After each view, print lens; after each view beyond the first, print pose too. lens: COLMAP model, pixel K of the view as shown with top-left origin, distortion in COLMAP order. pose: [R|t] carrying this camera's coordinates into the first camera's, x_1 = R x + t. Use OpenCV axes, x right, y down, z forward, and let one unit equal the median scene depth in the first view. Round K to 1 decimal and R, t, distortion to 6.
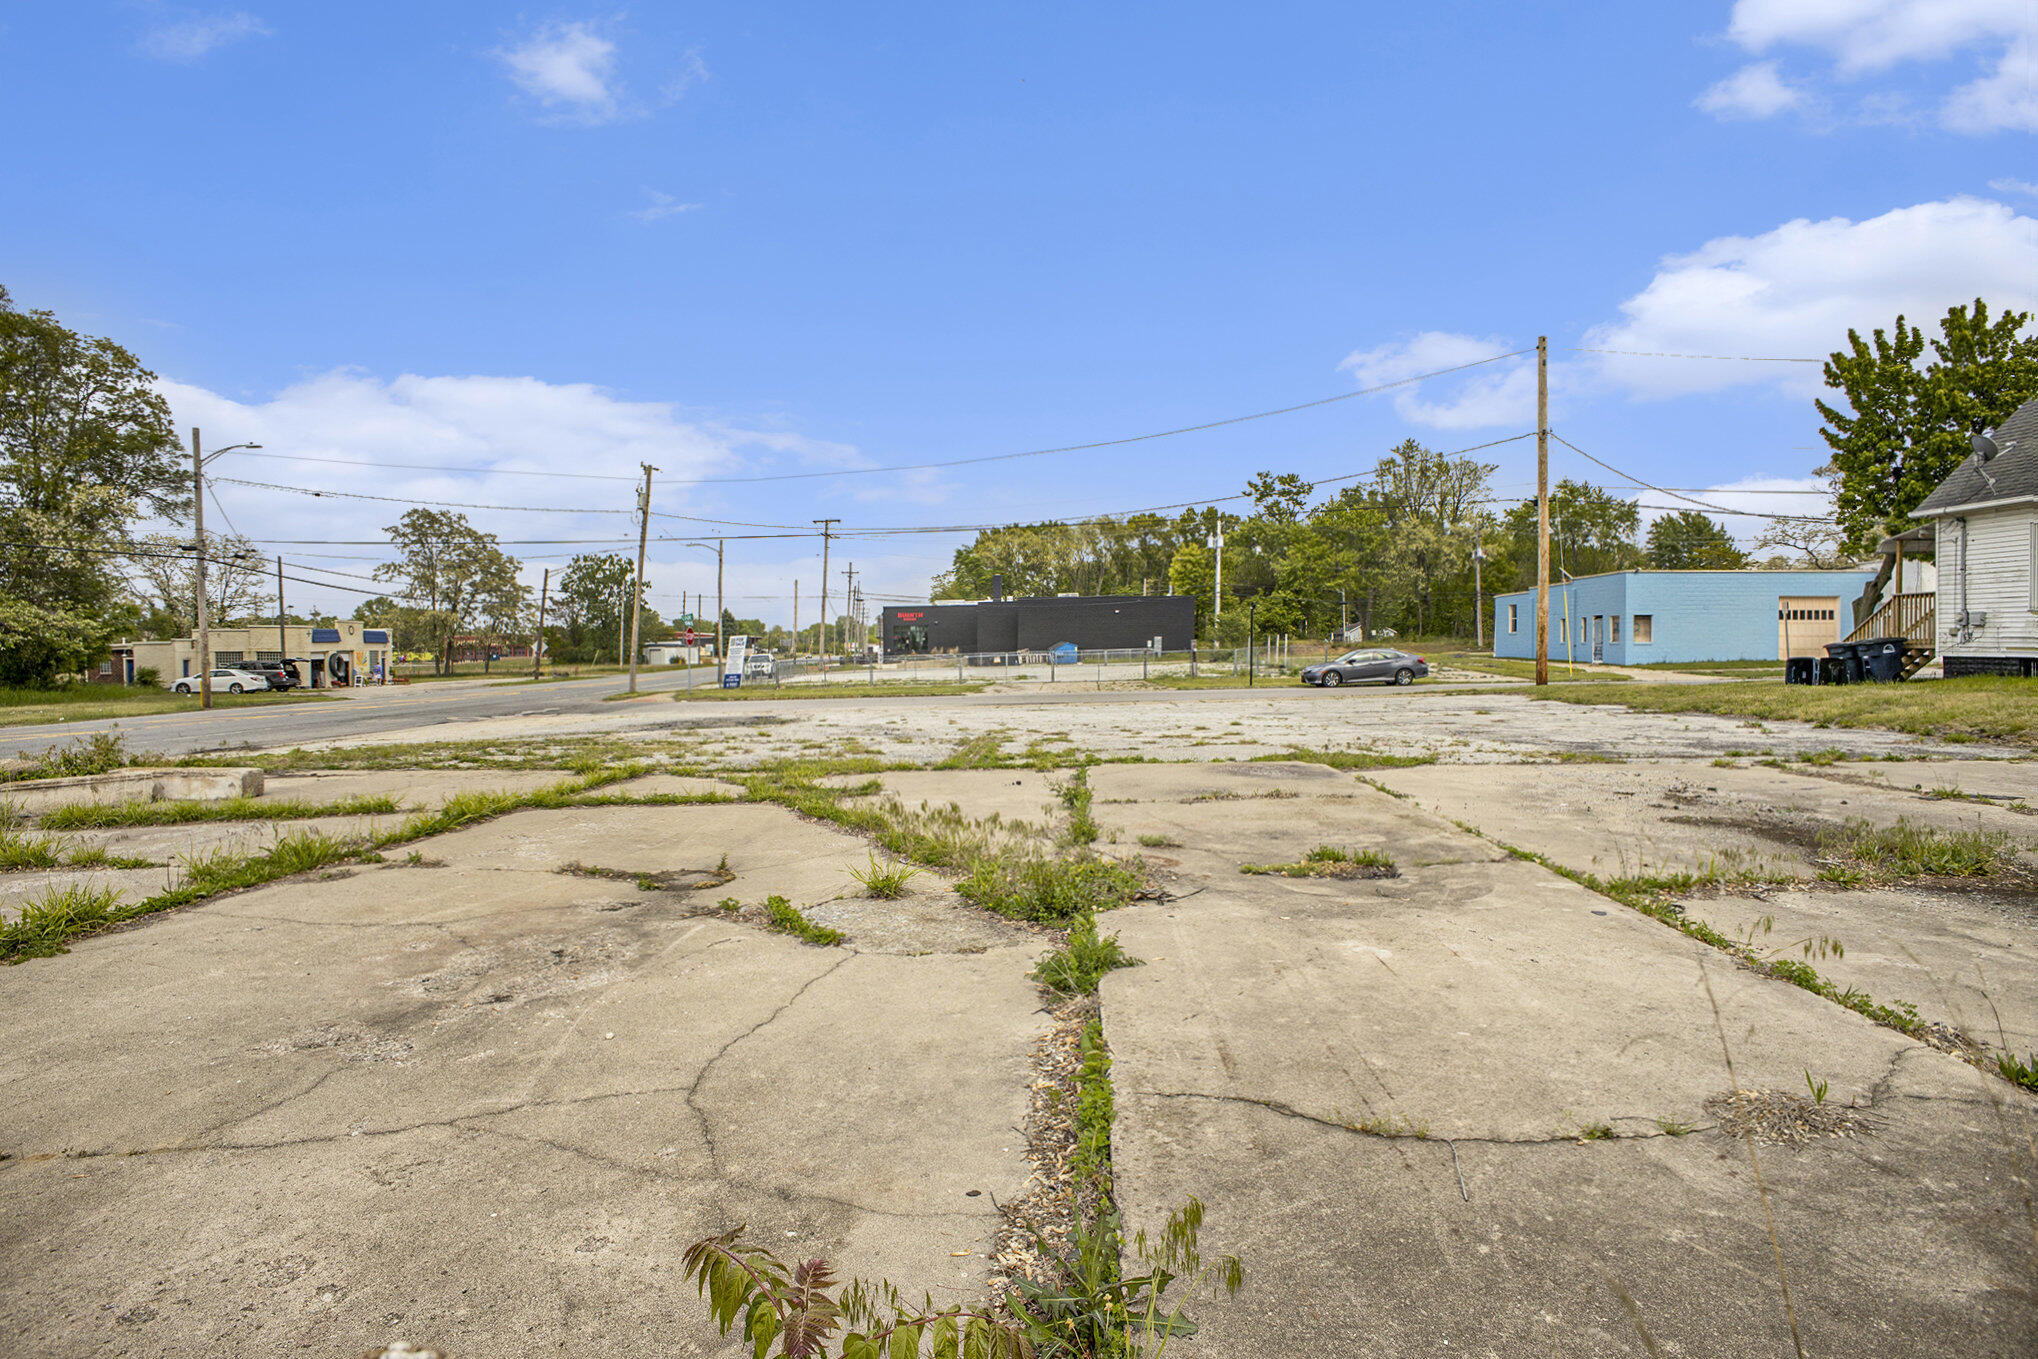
lens RADIAL K [[1055.8, 0, 1019.0], [0, 1055.8, 679.5], [0, 0, 1]] dist [-0.117884, 0.052435]
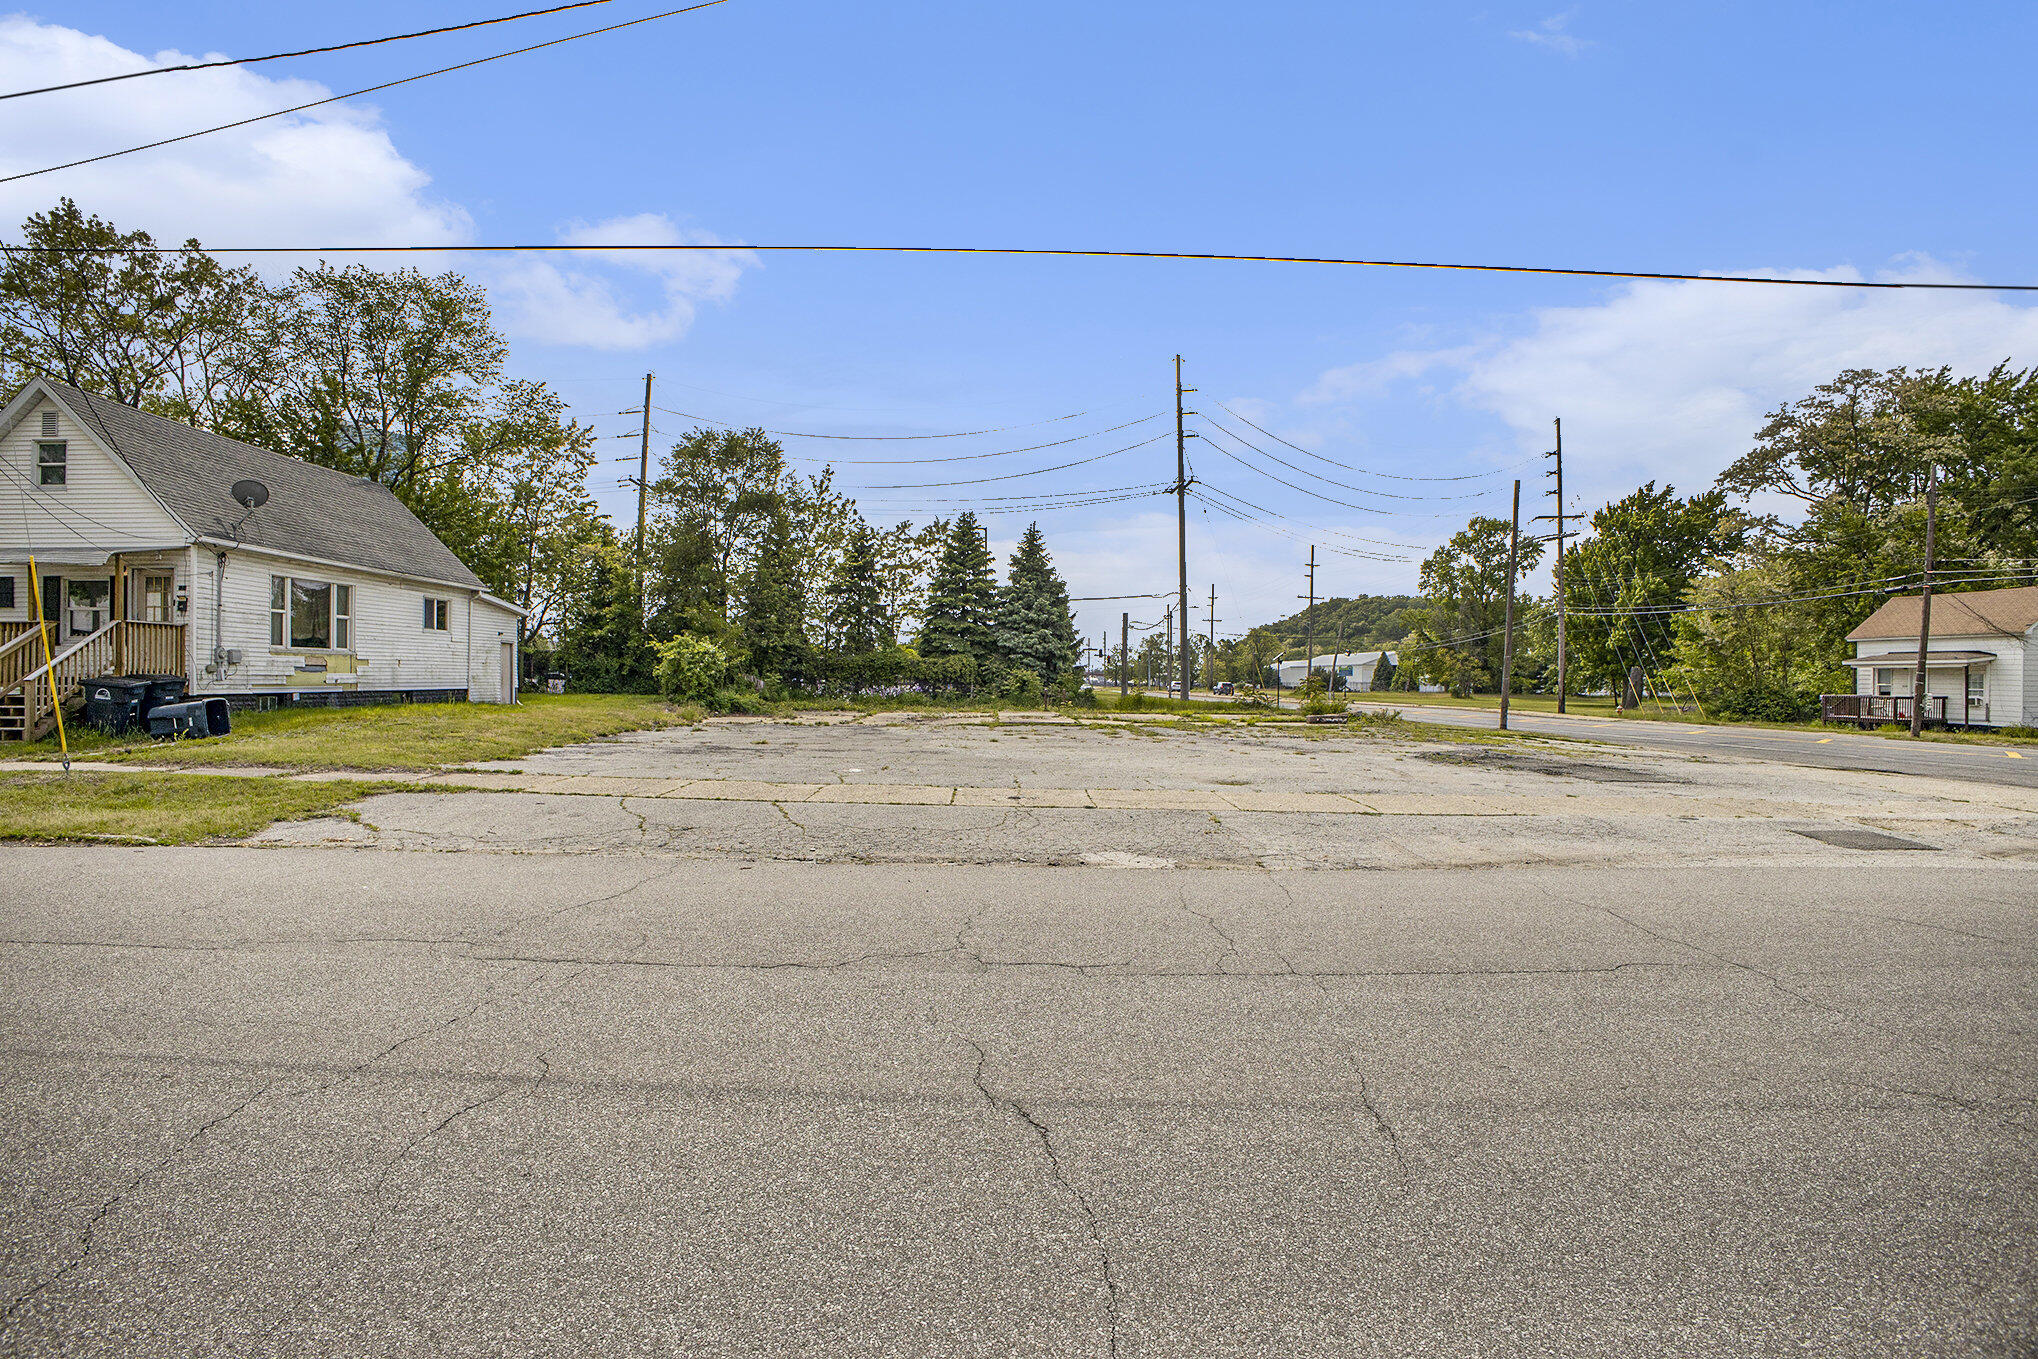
lens RADIAL K [[1017.3, 0, 1009.8], [0, 1017.3, 685.7], [0, 0, 1]] dist [-0.101970, 0.031664]
pose [[-0.994084, 0.005288, -0.108485, 0.066958], [0.000689, 0.999101, 0.042387, -0.016308], [0.108612, 0.042061, -0.993194, 0.460422]]
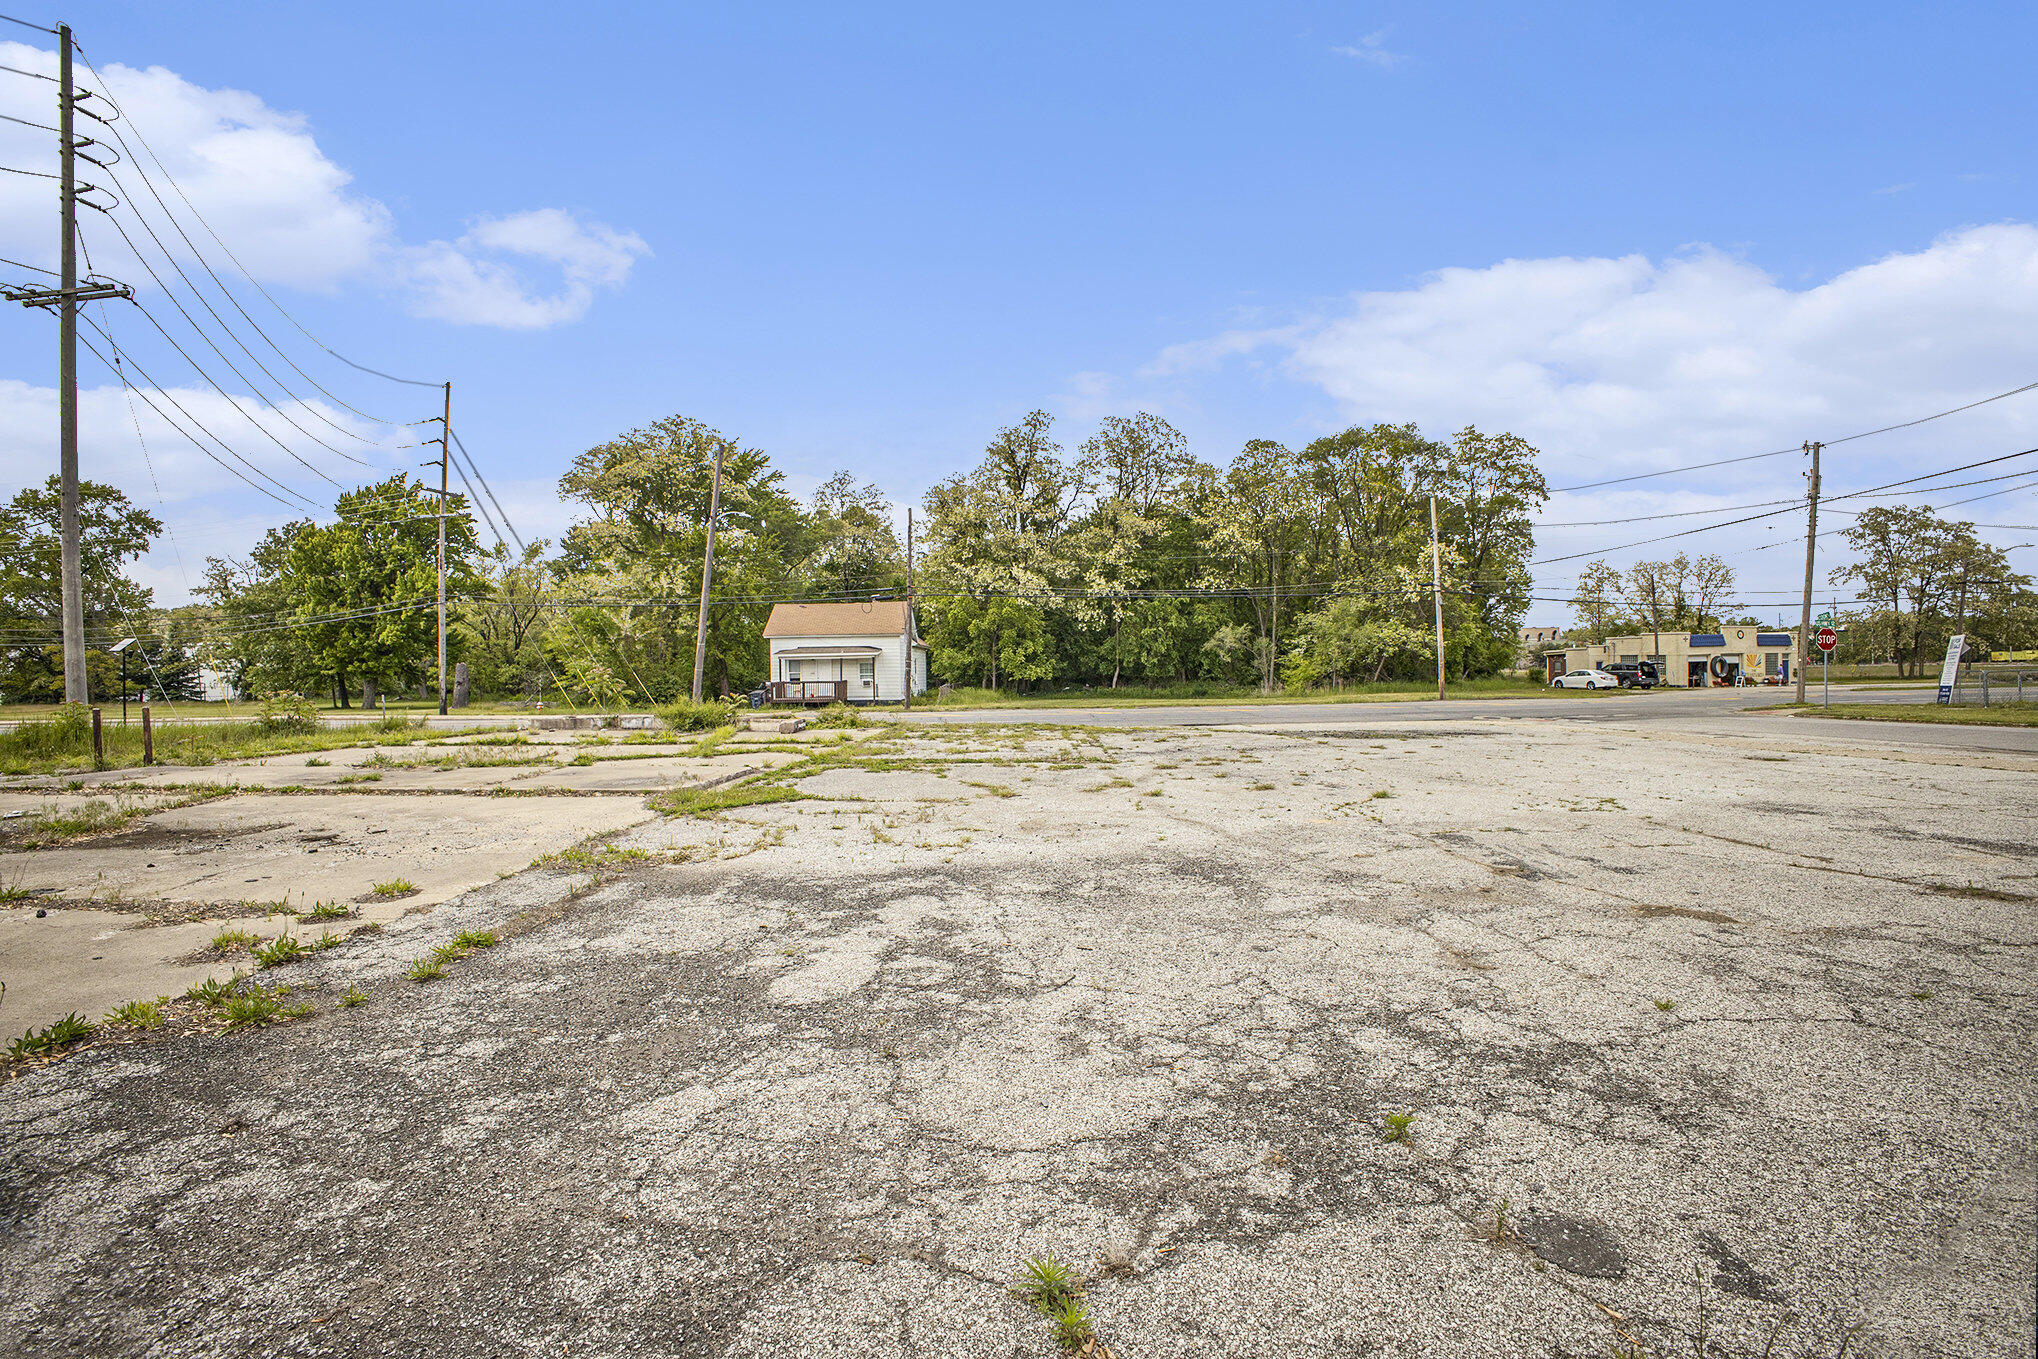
lens RADIAL K [[881.4, 0, 1013.8], [0, 881.4, 674.8], [0, 0, 1]] dist [-0.125153, 0.028637]
pose [[0.042749, 0.016330, -0.998952, 0.137506], [-0.015454, 0.999758, 0.015682, -0.005961], [0.998966, 0.014768, 0.042991, 0.151239]]
